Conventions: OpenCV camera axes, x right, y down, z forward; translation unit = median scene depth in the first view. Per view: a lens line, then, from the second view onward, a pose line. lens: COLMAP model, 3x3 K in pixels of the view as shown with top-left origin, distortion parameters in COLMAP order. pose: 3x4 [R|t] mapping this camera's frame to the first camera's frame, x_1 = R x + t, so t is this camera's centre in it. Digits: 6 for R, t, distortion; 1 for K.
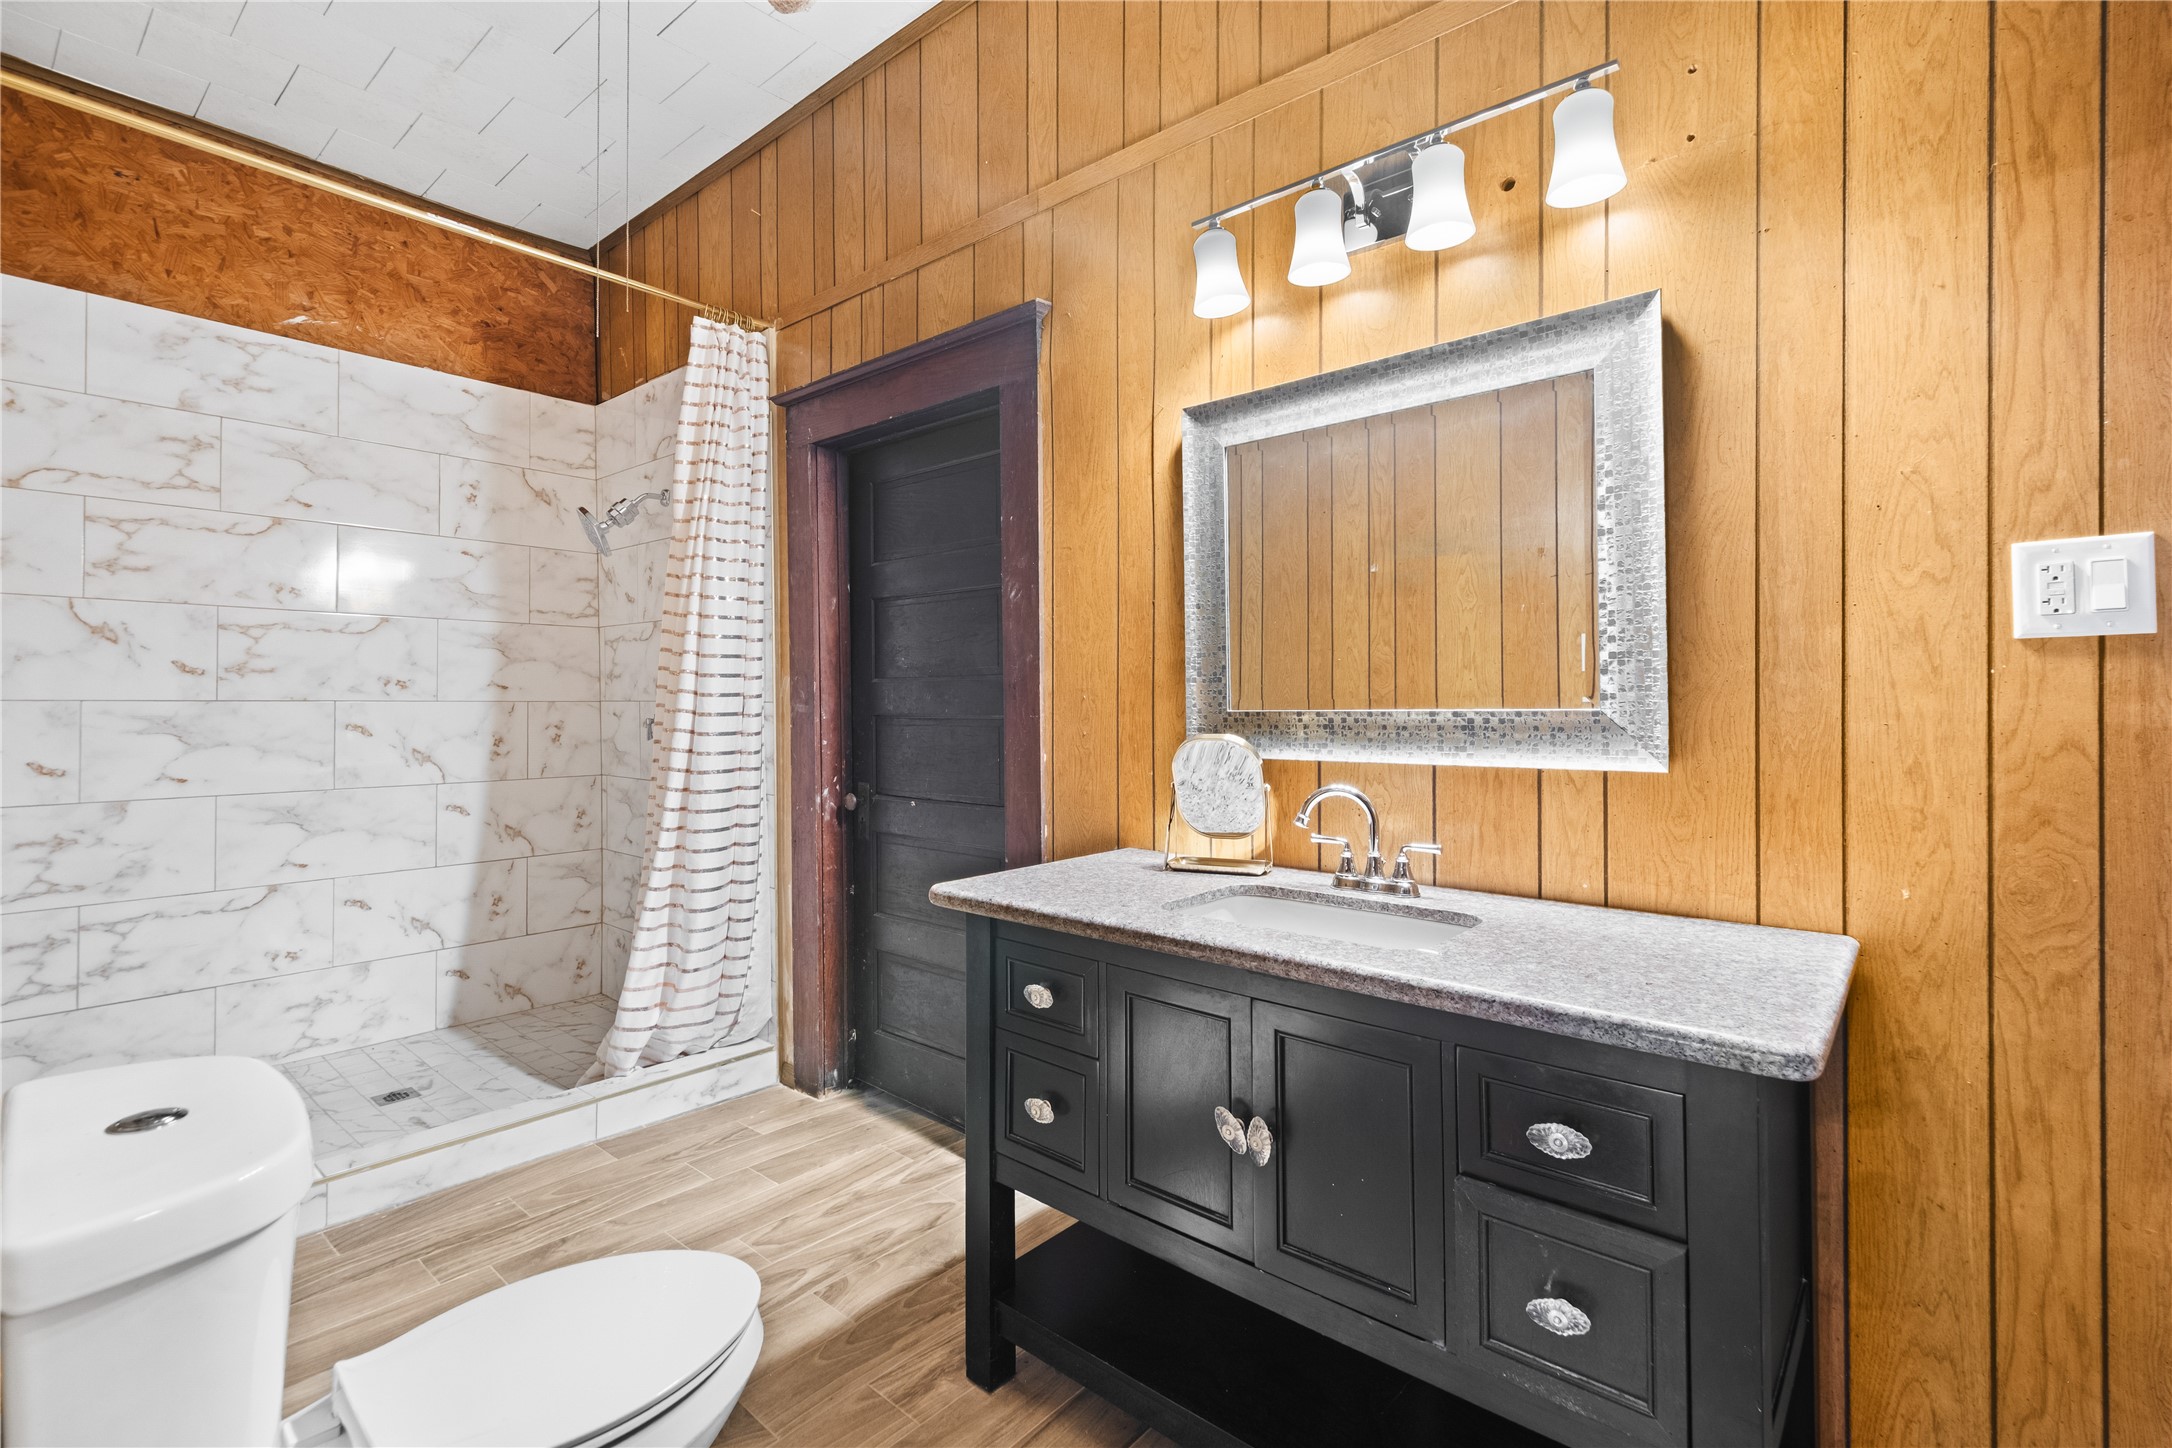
lens RADIAL K [[976.8, 0, 1091.6], [0, 976.8, 691.7], [0, 0, 1]] dist [-0.000292, -0.000187]
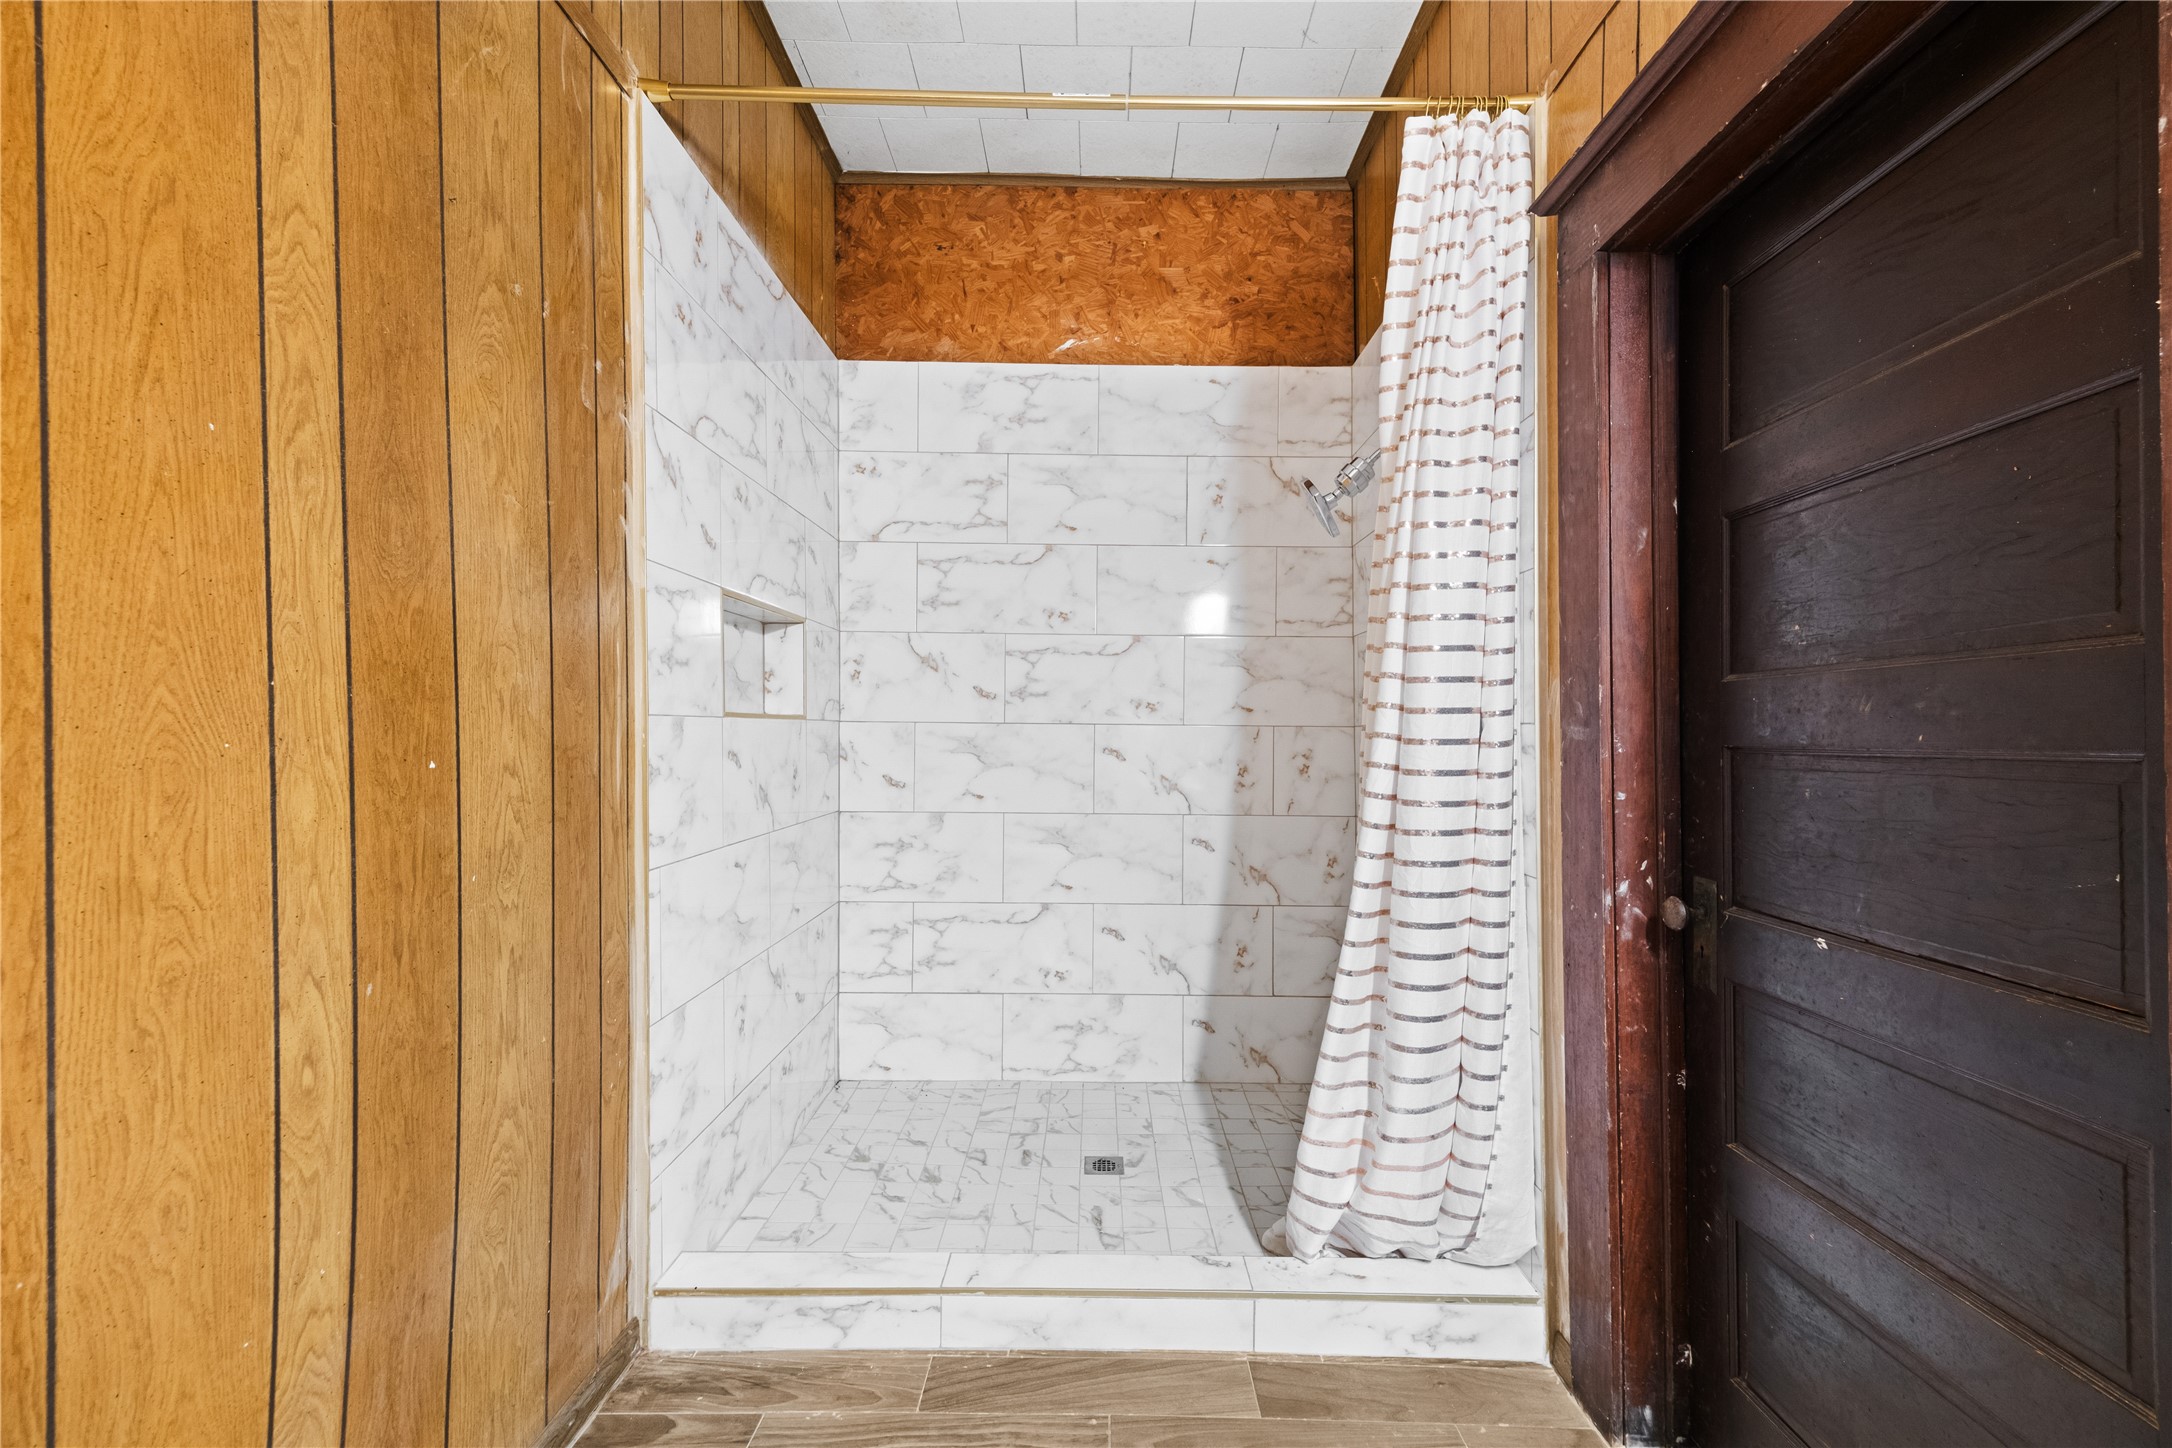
lens RADIAL K [[933.9, 0, 1095.6], [0, 933.9, 729.7], [0, 0, 1]] dist [0.056307, -0.046990]
pose [[0.653605, 0.003172, -0.756829, -0.063639], [-0.001056, 0.999994, 0.003279, 0.013079], [0.756835, -0.001344, 0.653605, 0.415311]]
